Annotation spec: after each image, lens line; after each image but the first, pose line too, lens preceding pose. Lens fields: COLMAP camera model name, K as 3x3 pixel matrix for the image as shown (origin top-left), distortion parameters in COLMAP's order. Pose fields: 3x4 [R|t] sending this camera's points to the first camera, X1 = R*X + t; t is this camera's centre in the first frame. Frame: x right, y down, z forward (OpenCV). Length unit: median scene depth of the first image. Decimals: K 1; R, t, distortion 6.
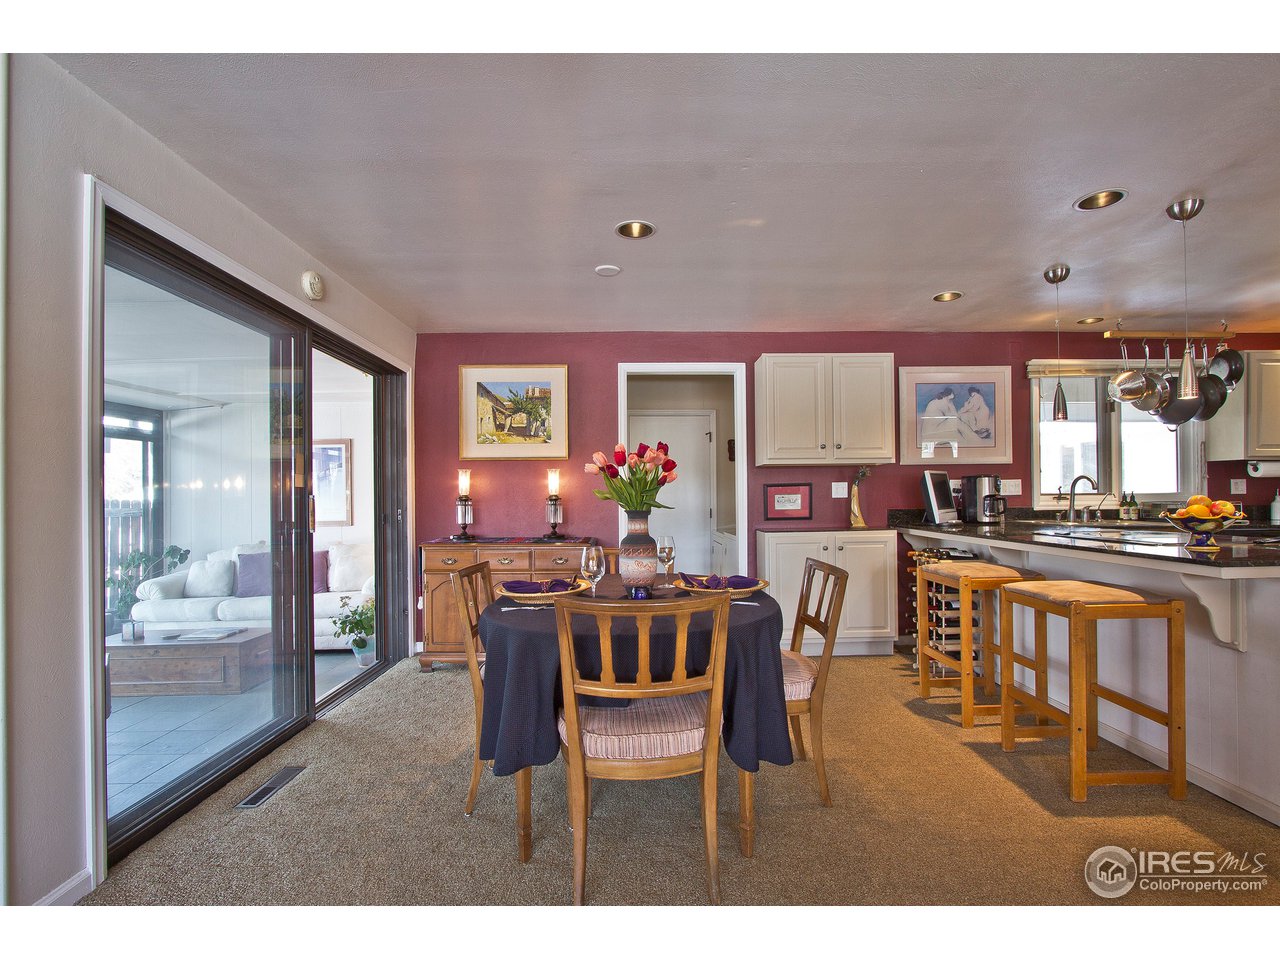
lens RADIAL K [[583.3, 0, 643.9], [0, 583.3, 492.3], [0, 0, 1]] dist [-0.015808, 0.000036]
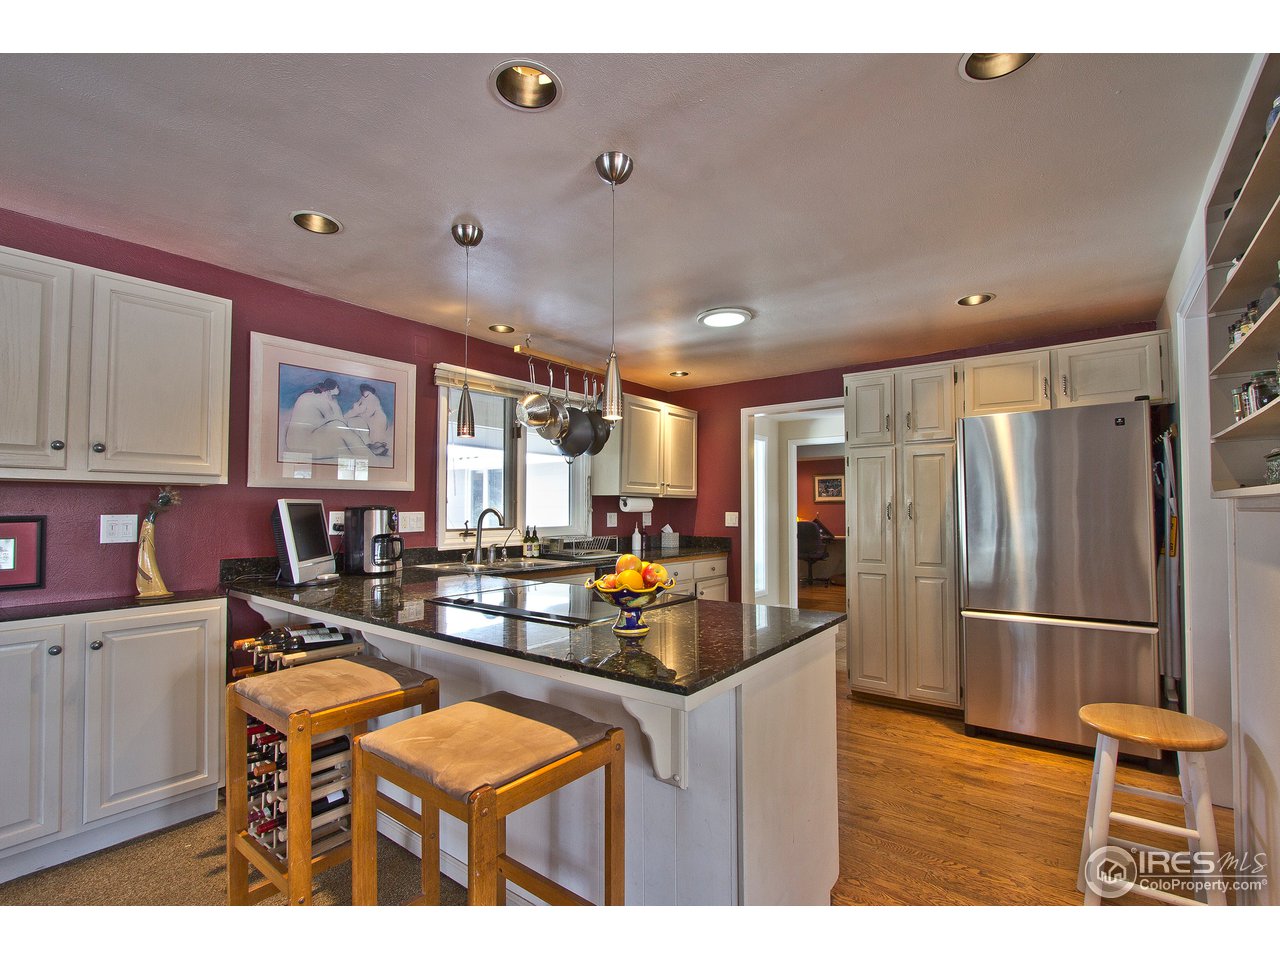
lens RADIAL K [[583.3, 0, 643.9], [0, 583.3, 492.3], [0, 0, 1]] dist [-0.015808, 0.000036]
pose [[0.614678, 0.033254, 0.788077, 0.220159], [-0.009840, 0.999356, -0.034493, -0.025055], [-0.788716, 0.013447, 0.614610, 0.291853]]
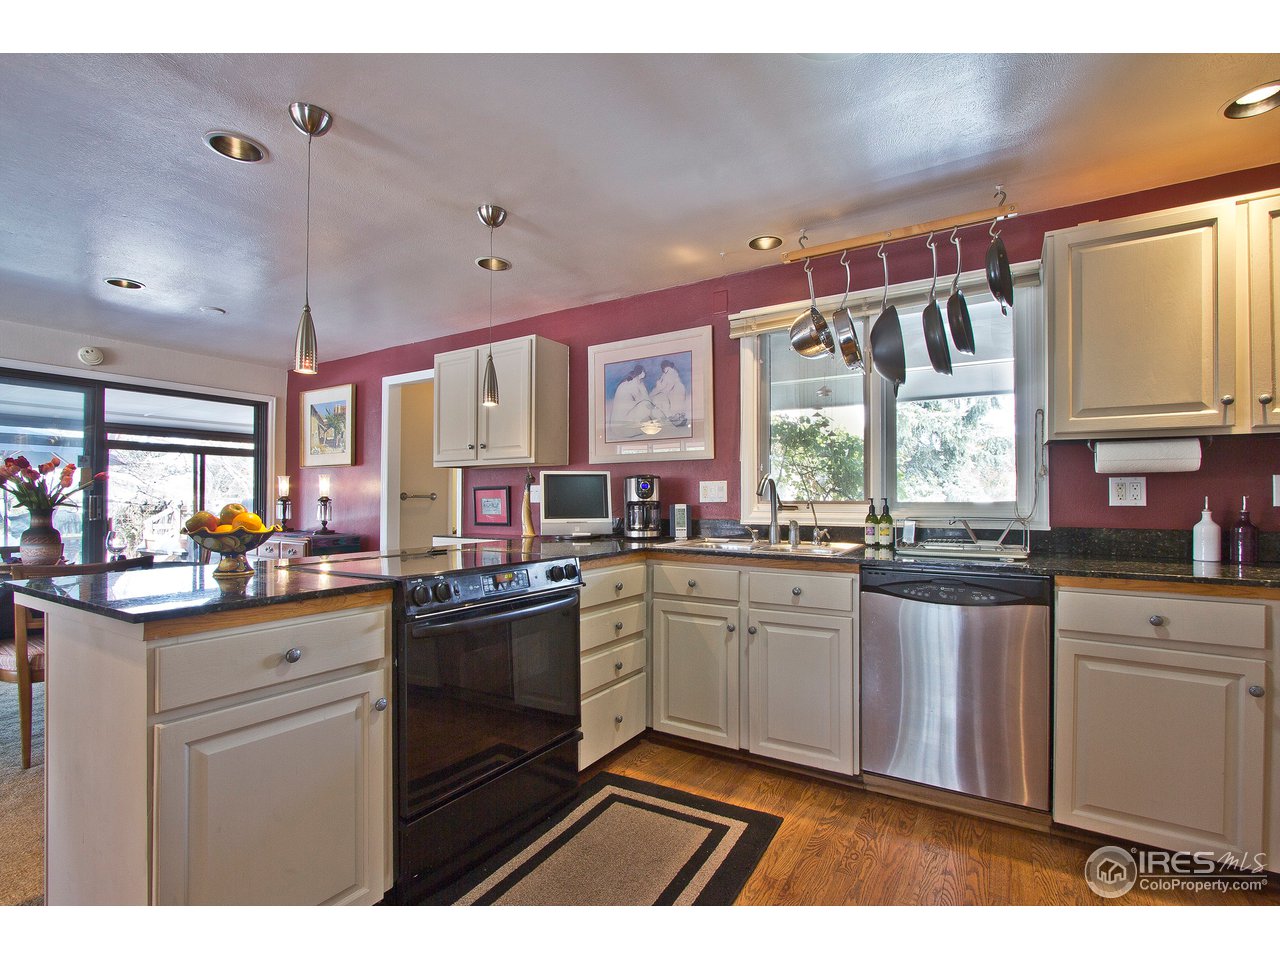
lens RADIAL K [[583.3, 0, 643.9], [0, 583.3, 492.3], [0, 0, 1]] dist [-0.015808, 0.000036]
pose [[0.847608, 0.003241, -0.530613, 0.981419], [-0.007869, 0.999948, -0.006462, -0.002447], [0.530564, 0.009653, 0.847590, 0.346841]]
